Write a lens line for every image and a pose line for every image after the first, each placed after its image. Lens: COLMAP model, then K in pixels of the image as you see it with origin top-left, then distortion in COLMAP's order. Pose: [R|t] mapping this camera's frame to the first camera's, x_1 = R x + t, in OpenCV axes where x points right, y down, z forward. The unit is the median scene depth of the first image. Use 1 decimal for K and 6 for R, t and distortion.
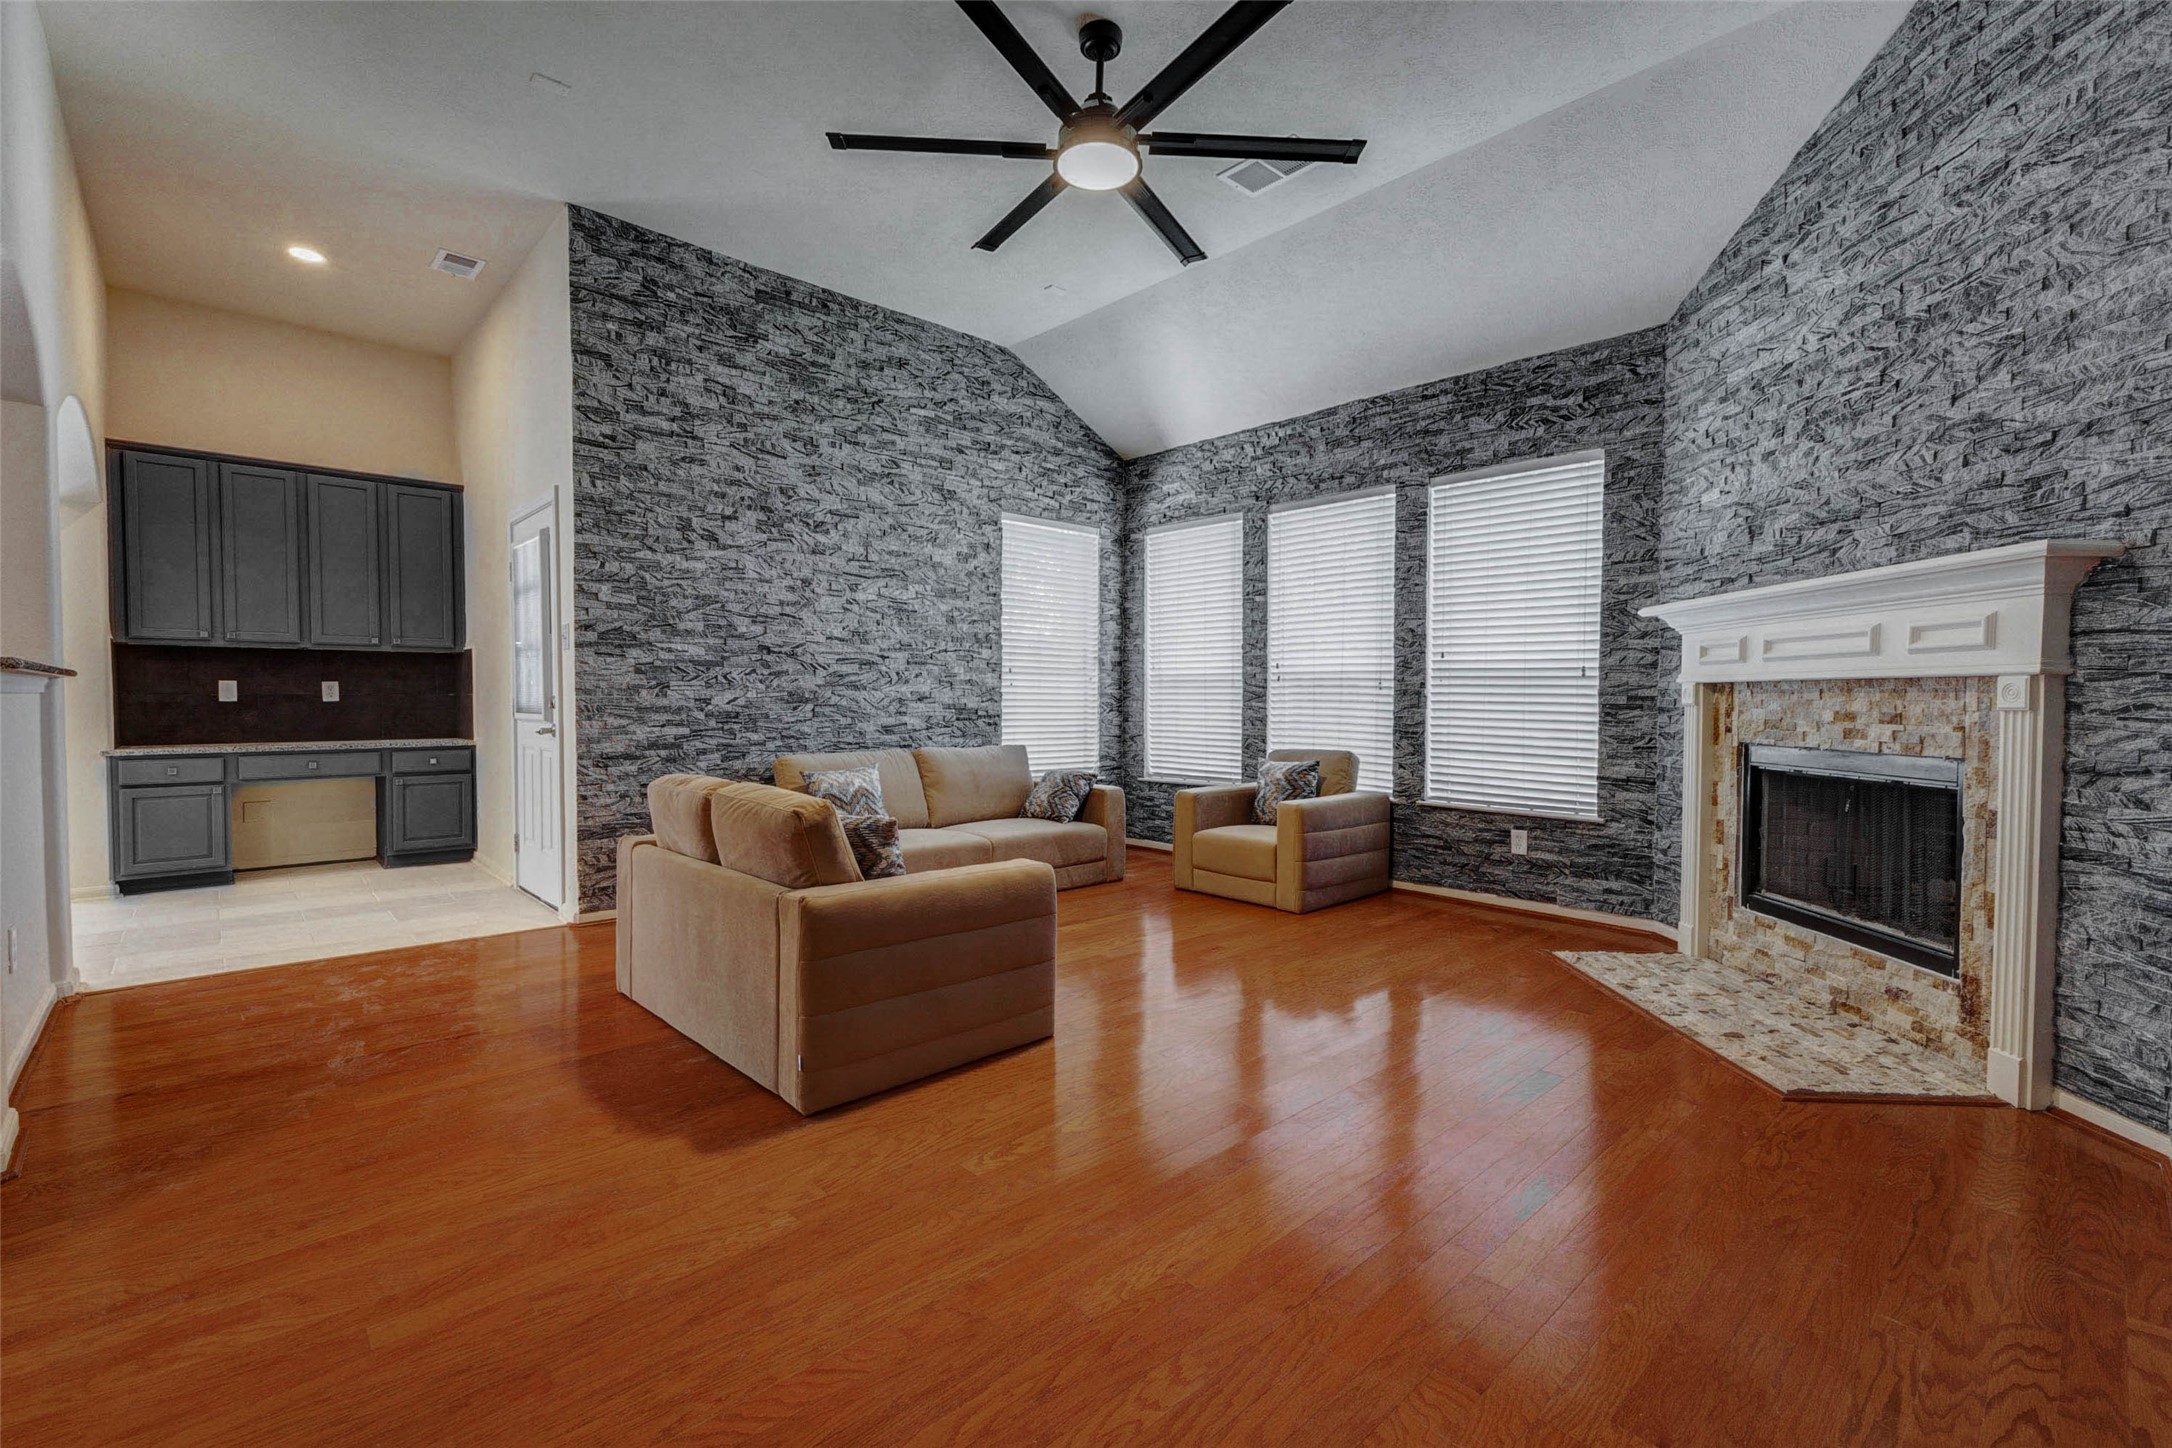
lens RADIAL K [[954.8, 0, 1089.4], [0, 954.8, 719.2], [0, 0, 1]] dist [0.013494, -0.001395]
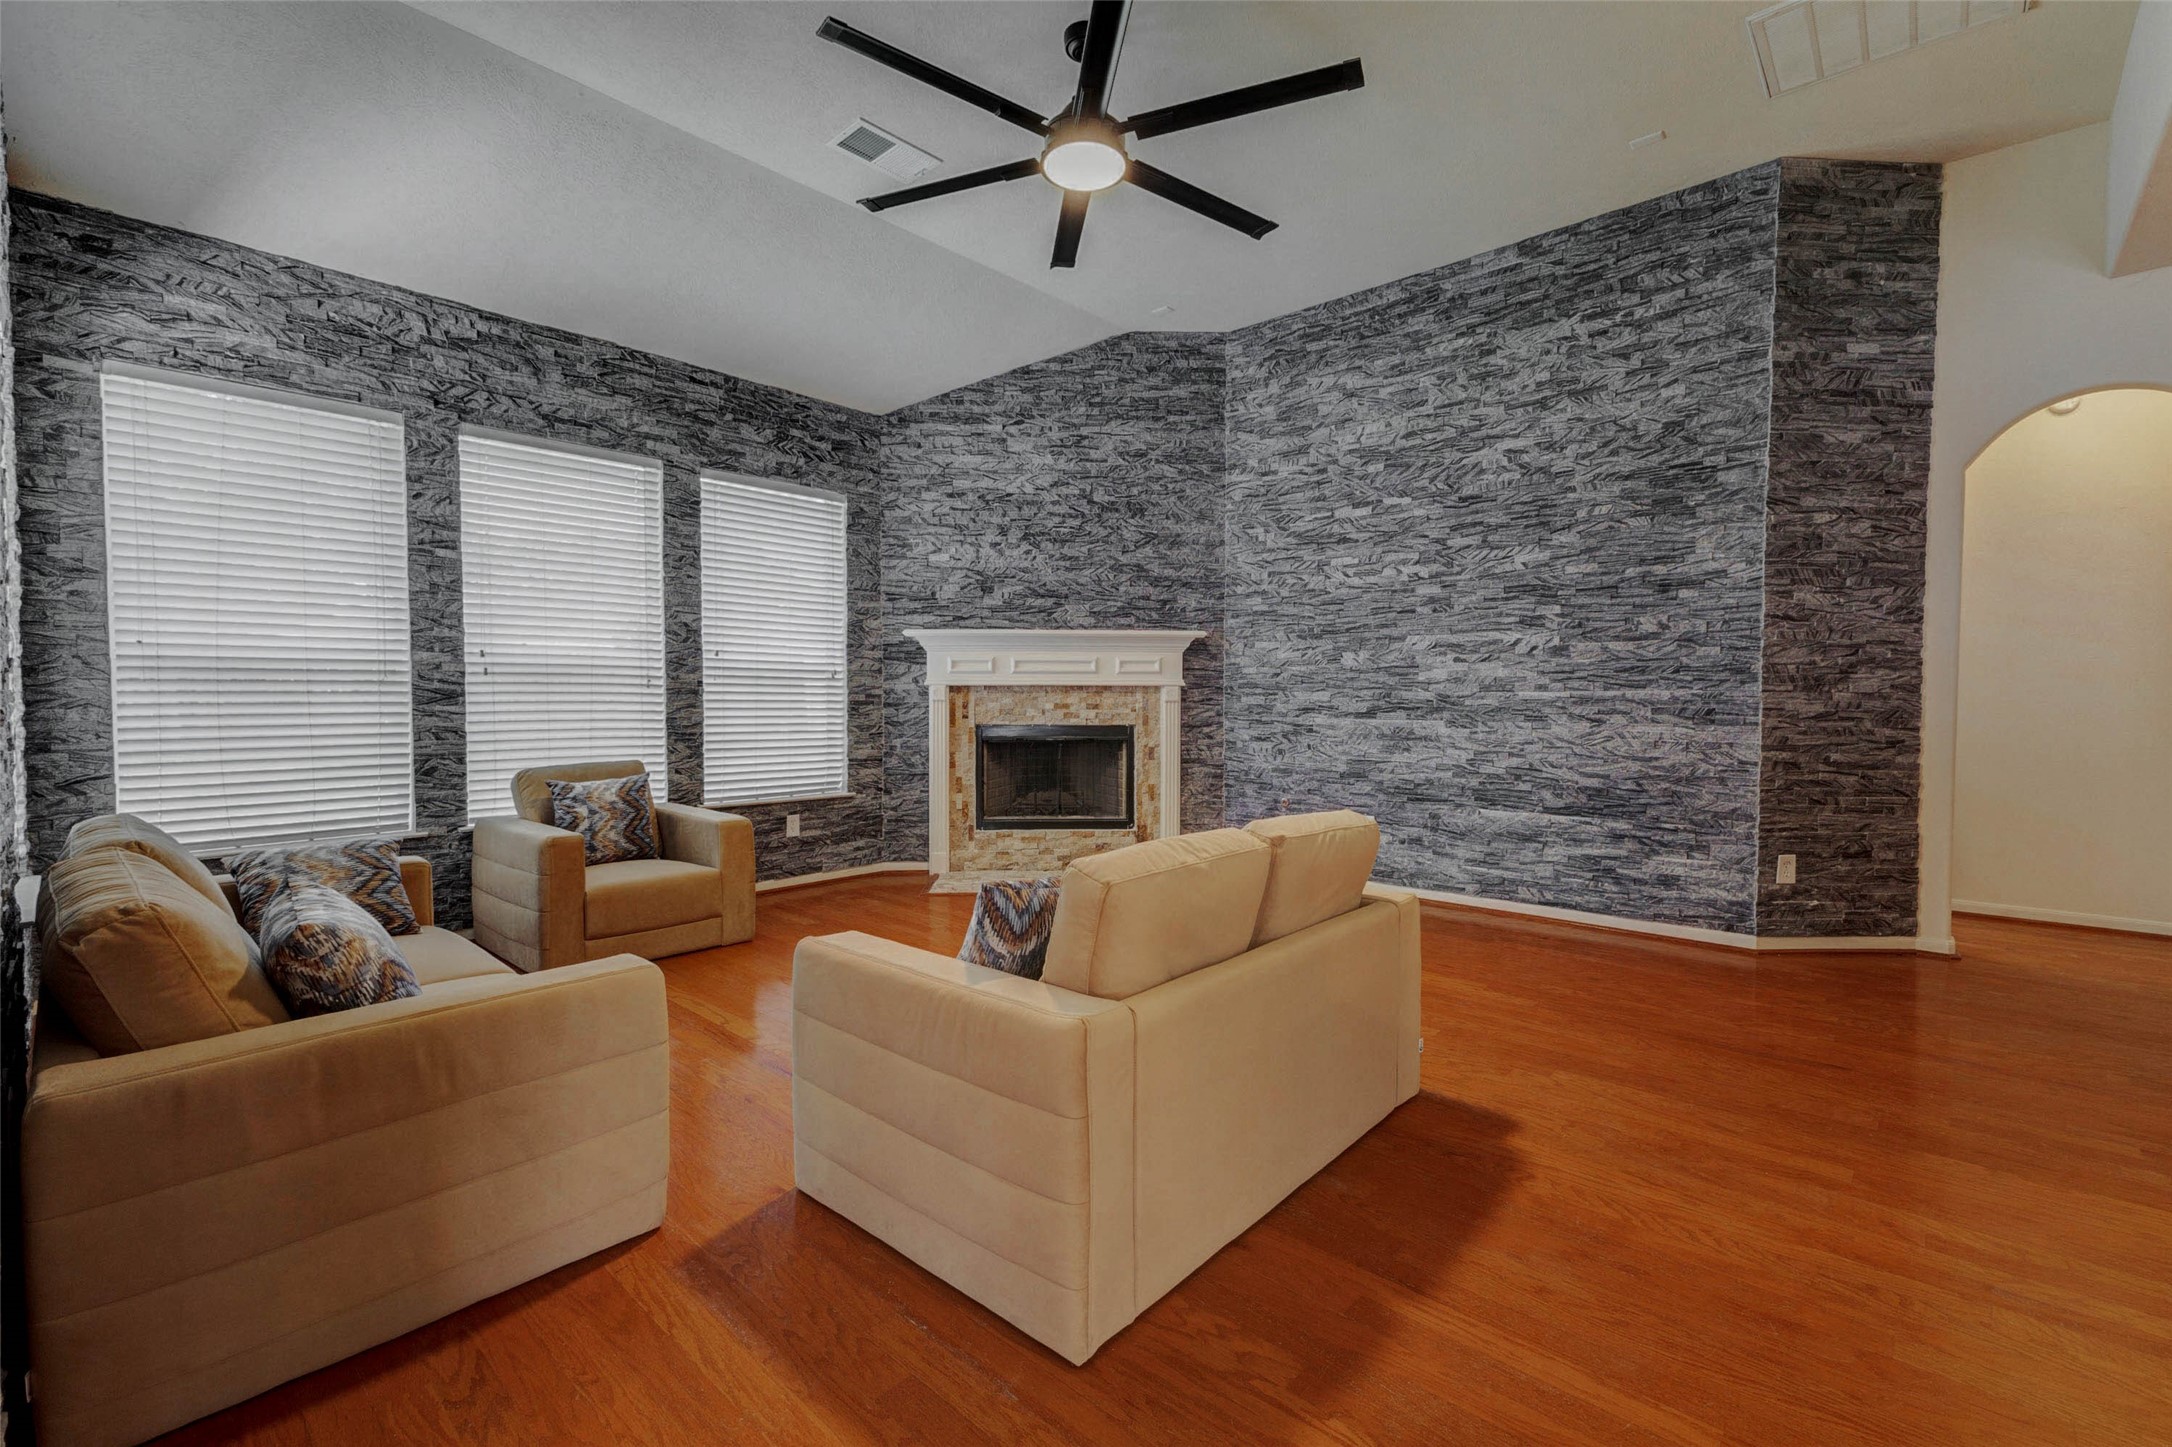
lens RADIAL K [[954.8, 0, 1087.2], [0, 954.8, 721.5], [0, 0, 1]] dist [0.013494, -0.001395]
pose [[-0.094465, -0.035524, 0.994894, -0.747788], [0.021154, 0.999066, 0.037681, -0.030067], [-0.995303, 0.024606, -0.093626, 0.827295]]
